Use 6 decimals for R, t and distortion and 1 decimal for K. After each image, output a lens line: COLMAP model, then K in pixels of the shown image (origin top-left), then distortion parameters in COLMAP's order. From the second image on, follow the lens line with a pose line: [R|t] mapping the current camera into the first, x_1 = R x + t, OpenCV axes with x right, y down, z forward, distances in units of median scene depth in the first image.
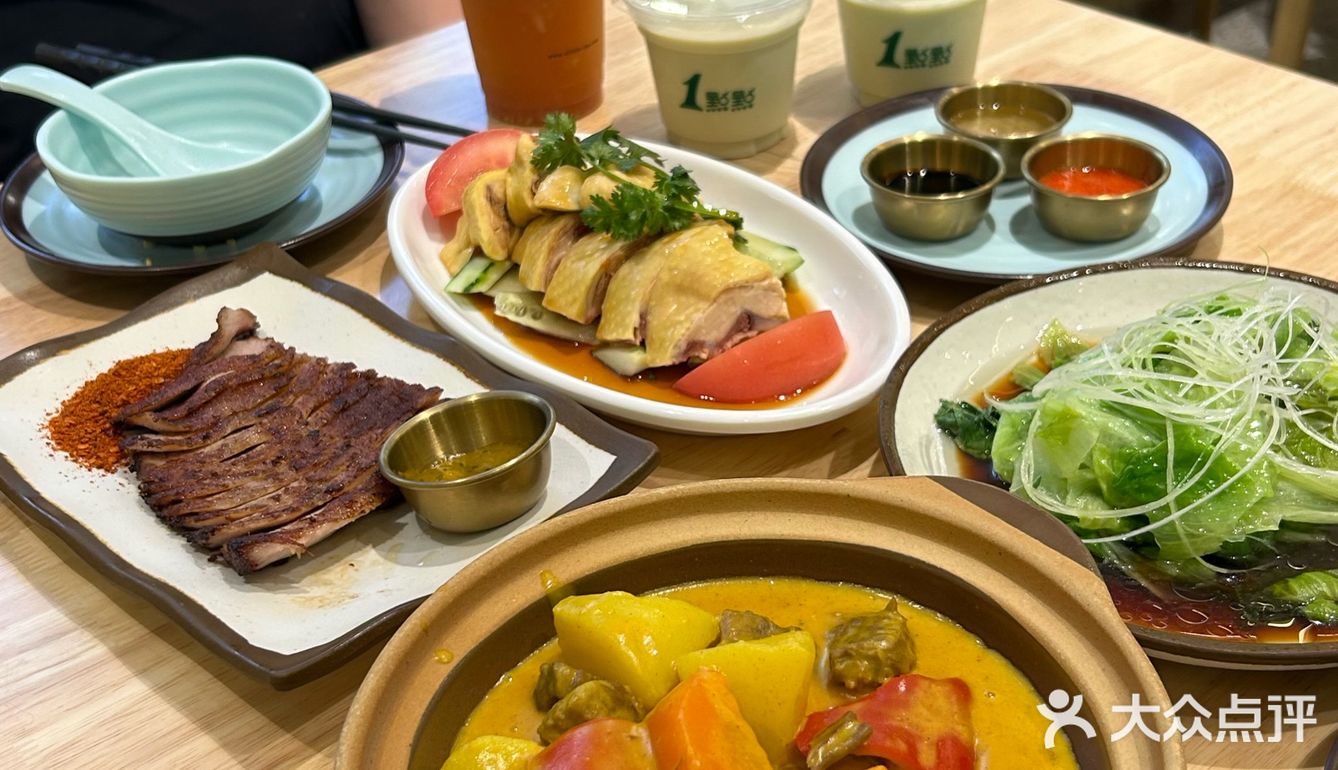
lens RADIAL K [[1723.2, 0, 669.0], [0, 1723.2, 385.0], [0, 0, 1]] dist [0.190700, -0.765140]
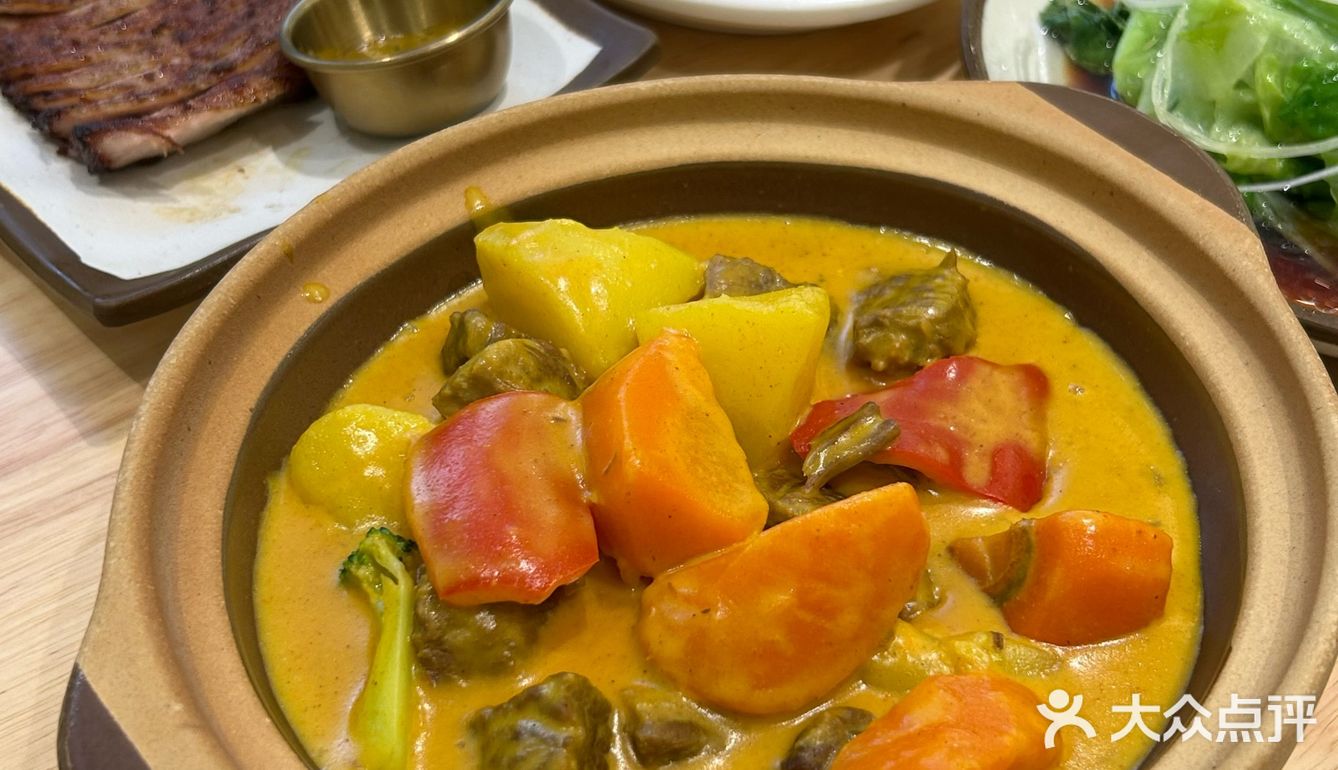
lens RADIAL K [[1723.2, 0, 669.0], [0, 1723.2, 385.0], [0, 0, 1]] dist [0.190700, -0.765140]
pose [[0.996794, 0.060733, -0.052089, 0.054539], [-0.049997, 0.981064, 0.187120, 0.050789], [0.062467, -0.183916, 0.980955, 0.289071]]
